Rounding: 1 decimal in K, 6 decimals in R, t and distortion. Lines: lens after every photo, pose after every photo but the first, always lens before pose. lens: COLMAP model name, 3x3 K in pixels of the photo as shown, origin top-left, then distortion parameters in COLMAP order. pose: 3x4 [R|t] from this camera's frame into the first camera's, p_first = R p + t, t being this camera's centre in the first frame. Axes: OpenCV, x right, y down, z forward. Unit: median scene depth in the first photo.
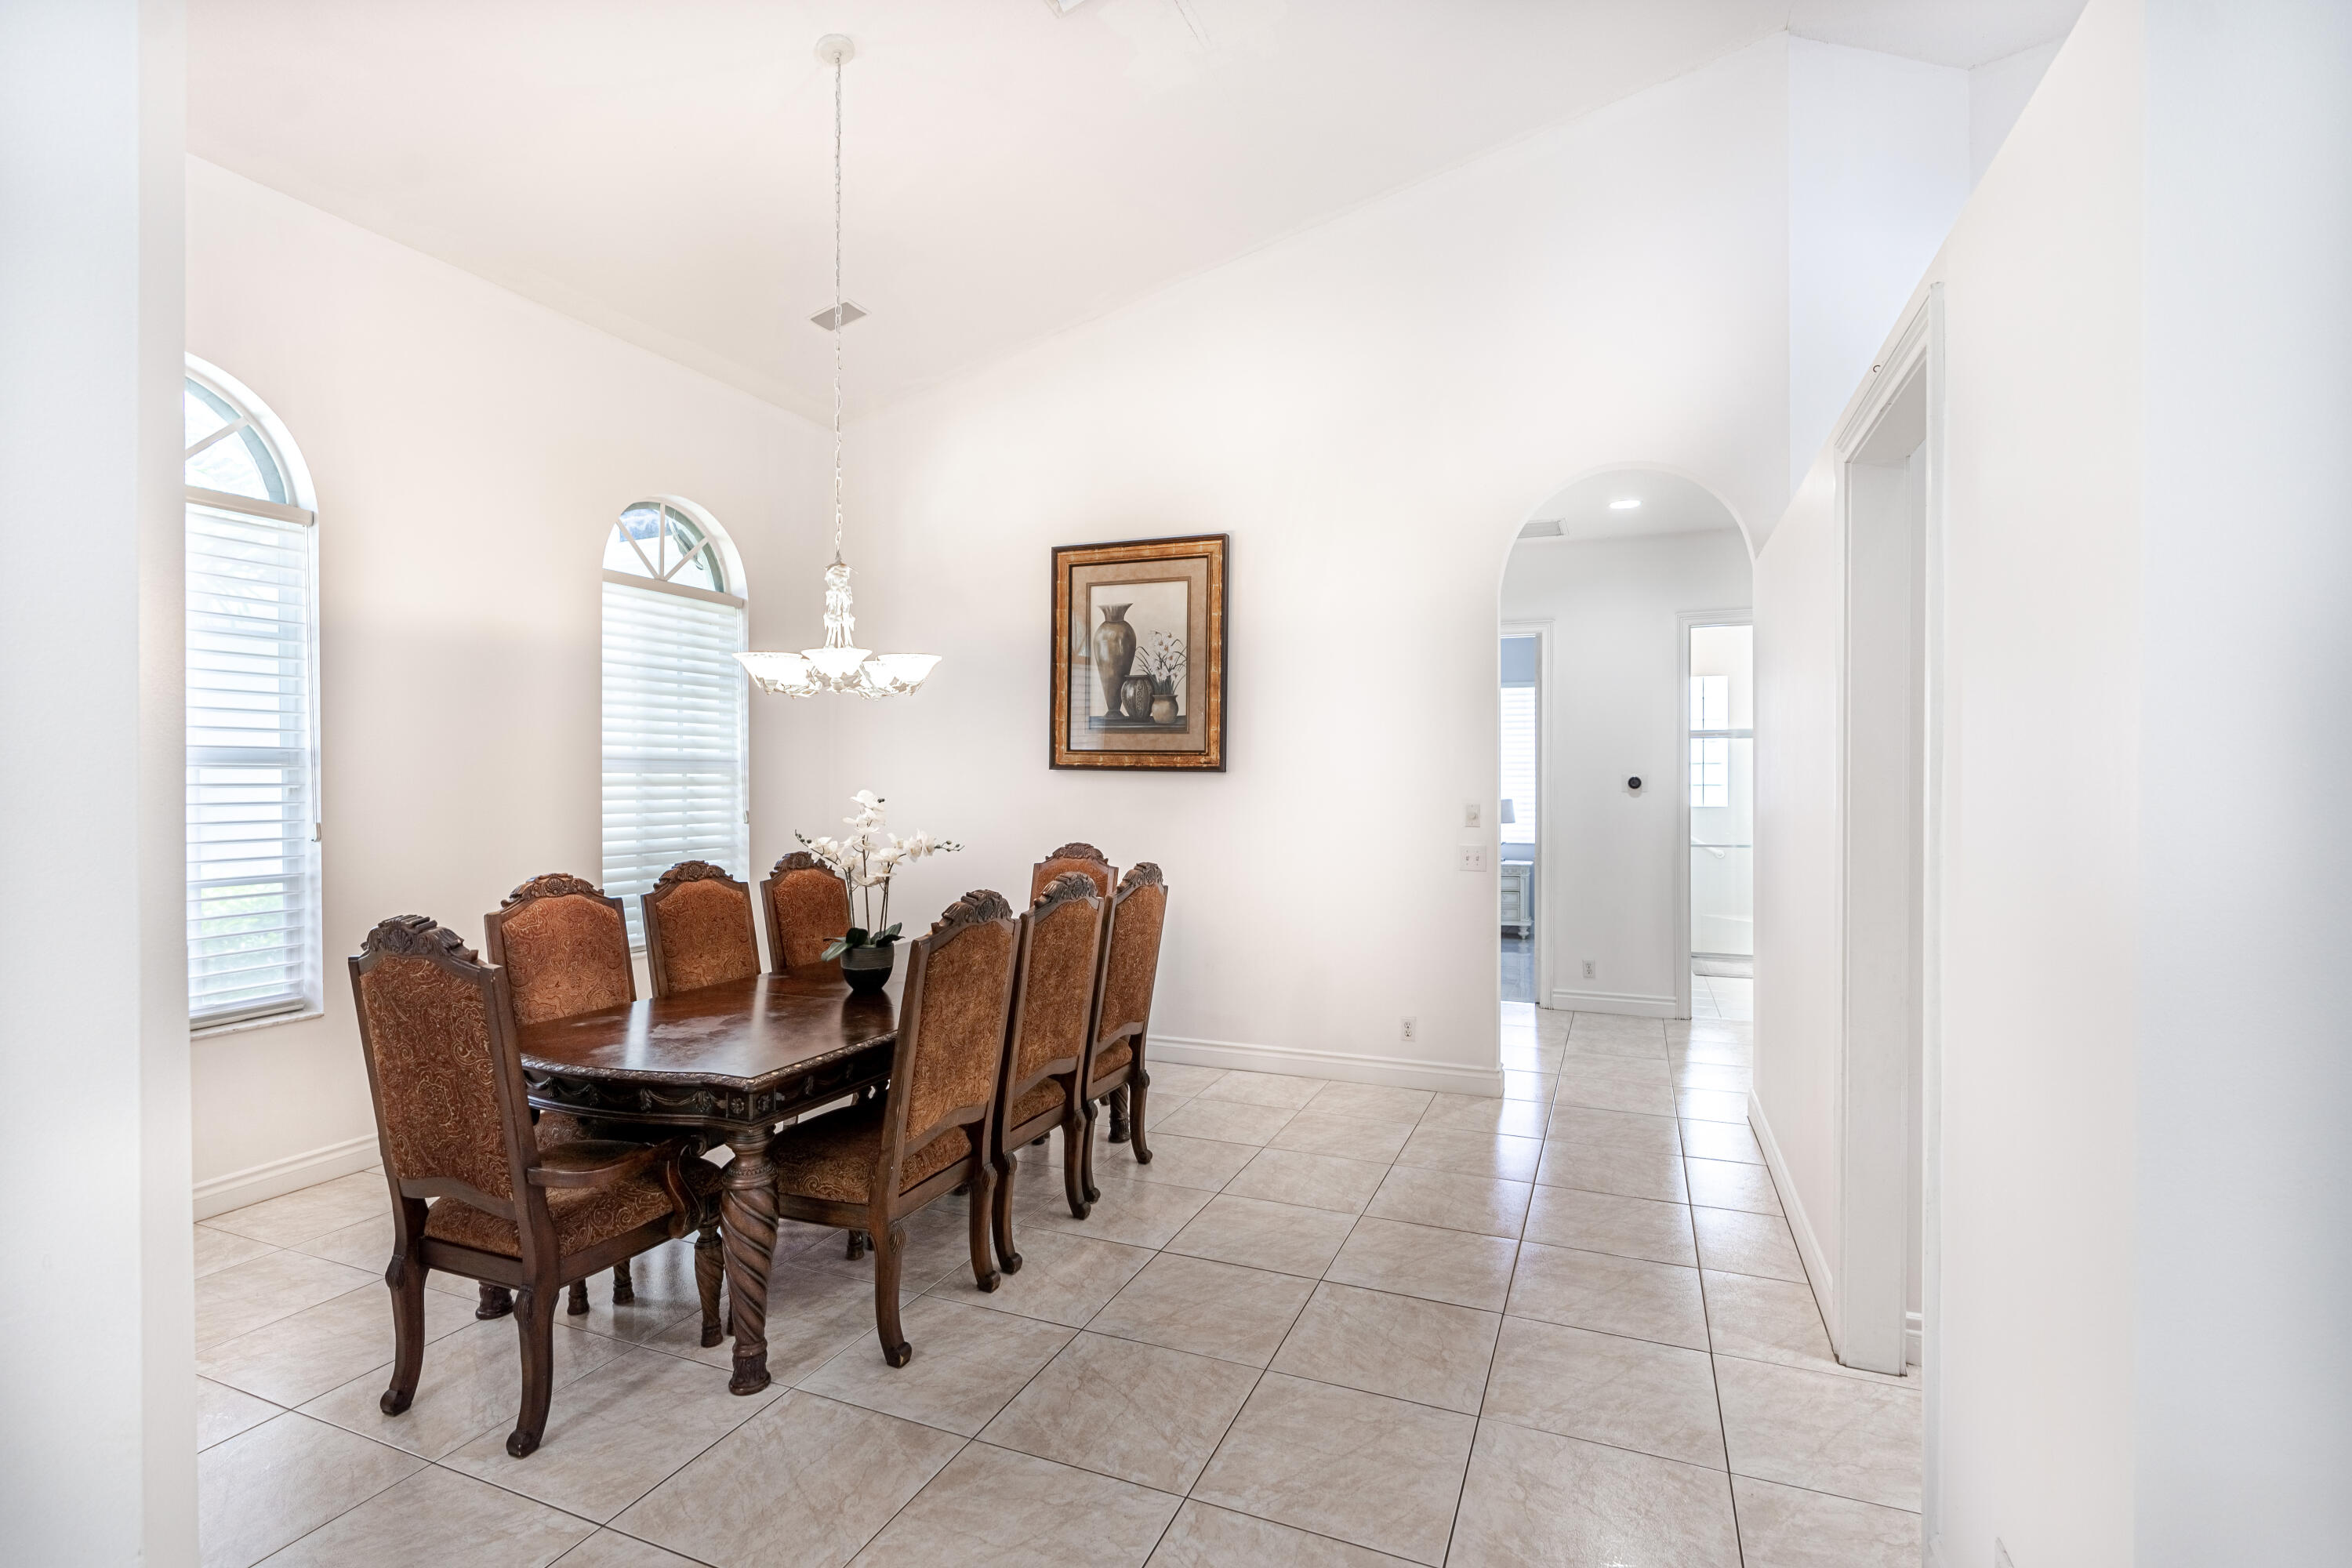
lens RADIAL K [[1070.9, 0, 1179.7], [0, 1070.9, 780.6], [0, 0, 1]] dist [-0.009417, 0.004240]
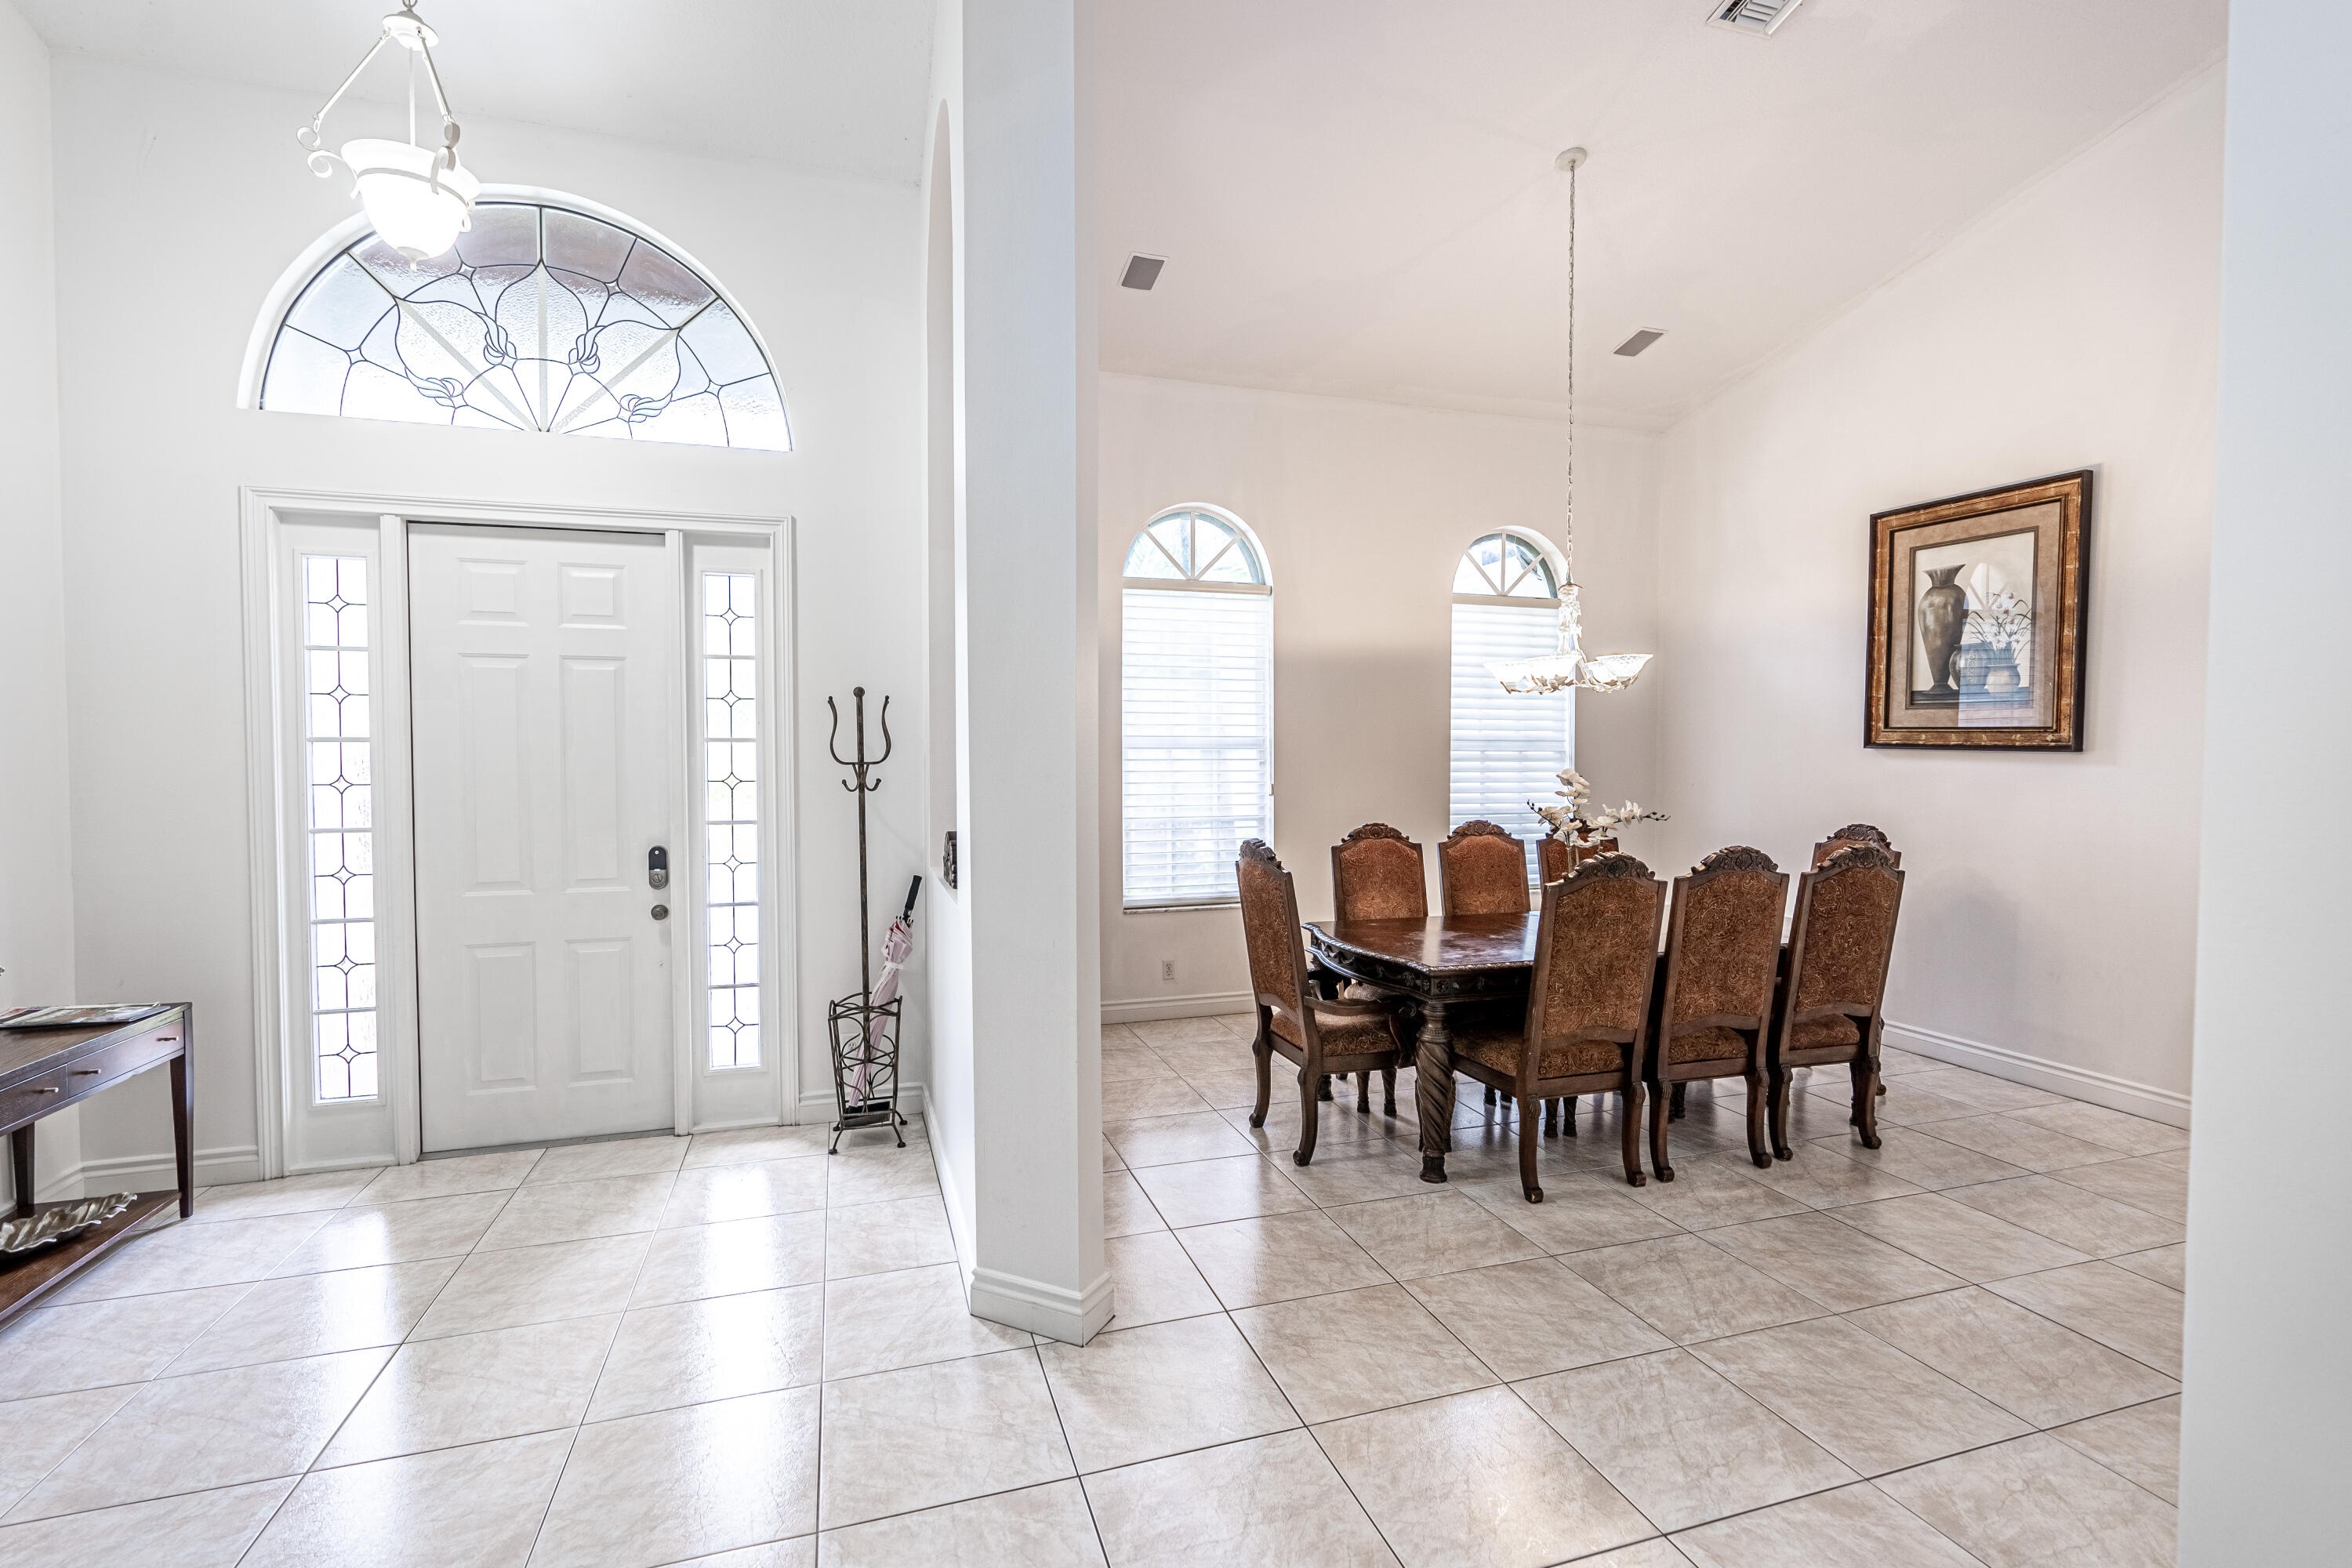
lens RADIAL K [[1069.3, 0, 1177.5], [0, 1069.3, 780.9], [0, 0, 1]] dist [-0.001005, 0.001215]
pose [[0.647654, 0.024064, -0.761555, 0.238231], [-0.002828, 0.999570, 0.029181, -0.008104], [0.761930, -0.016745, 0.647443, -0.101458]]
